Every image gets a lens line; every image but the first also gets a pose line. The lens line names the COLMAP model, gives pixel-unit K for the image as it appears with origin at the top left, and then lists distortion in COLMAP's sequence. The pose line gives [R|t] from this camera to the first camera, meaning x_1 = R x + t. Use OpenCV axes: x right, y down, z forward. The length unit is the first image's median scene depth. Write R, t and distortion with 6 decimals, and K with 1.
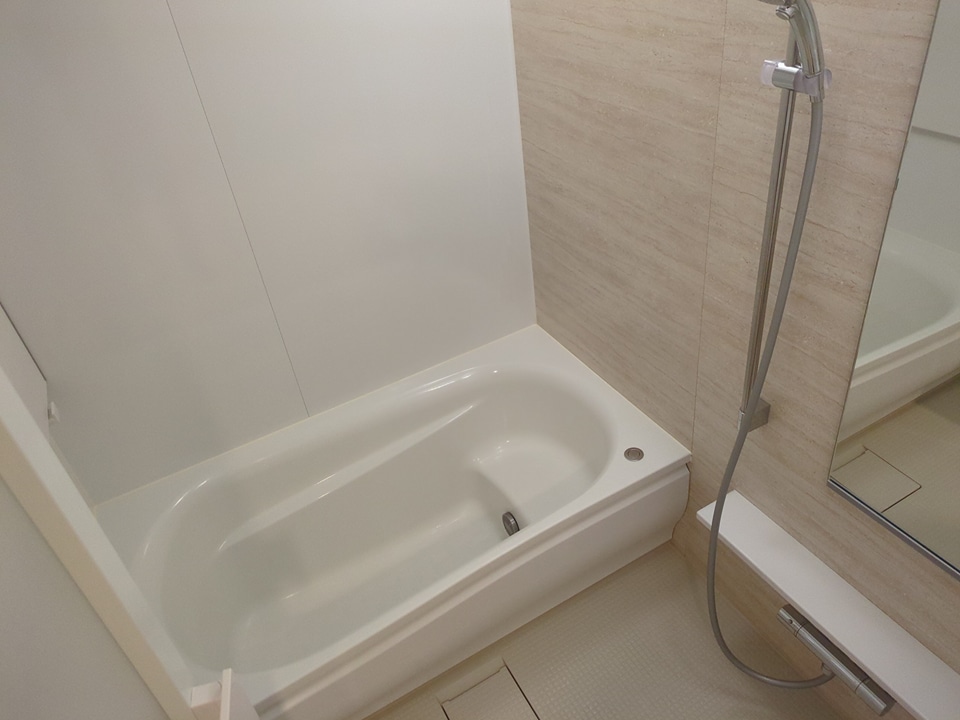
lens RADIAL K [[706.7, 0, 482.3], [0, 706.7, 356.6], [0, 0, 1]] dist [0.025000, -0.007316]
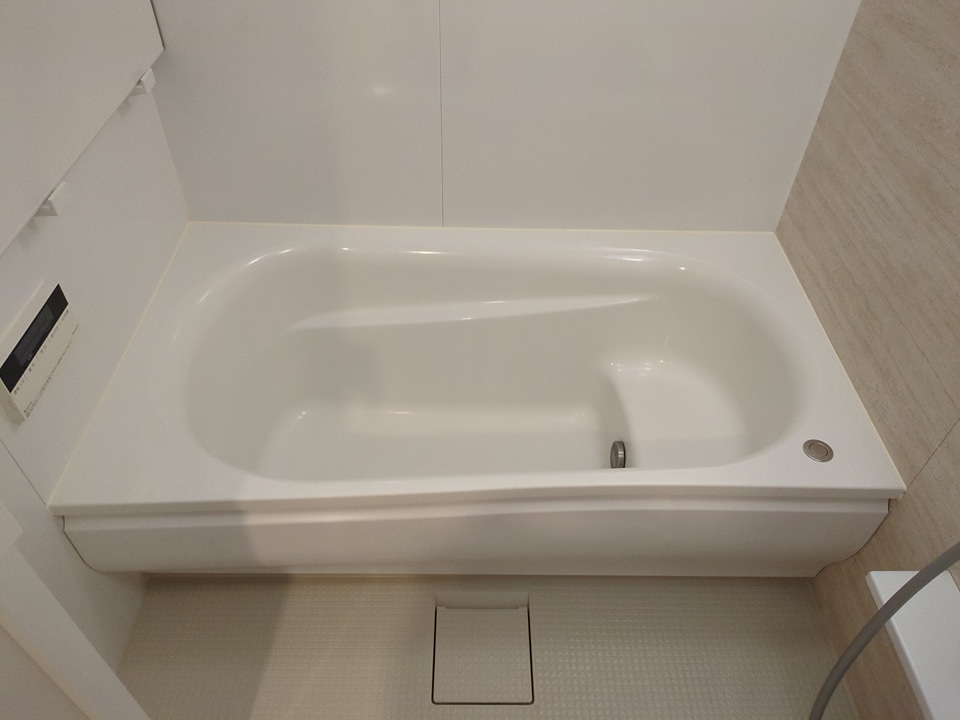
lens RADIAL K [[706.7, 0, 475.6], [0, 706.7, 359.3], [0, 0, 1]] dist [0.025000, -0.007316]
pose [[0.867321, 0.427211, -0.255430, 0.062411], [-0.379427, 0.899599, 0.216233, 0.034876], [0.322162, -0.090626, 0.942337, 0.245670]]
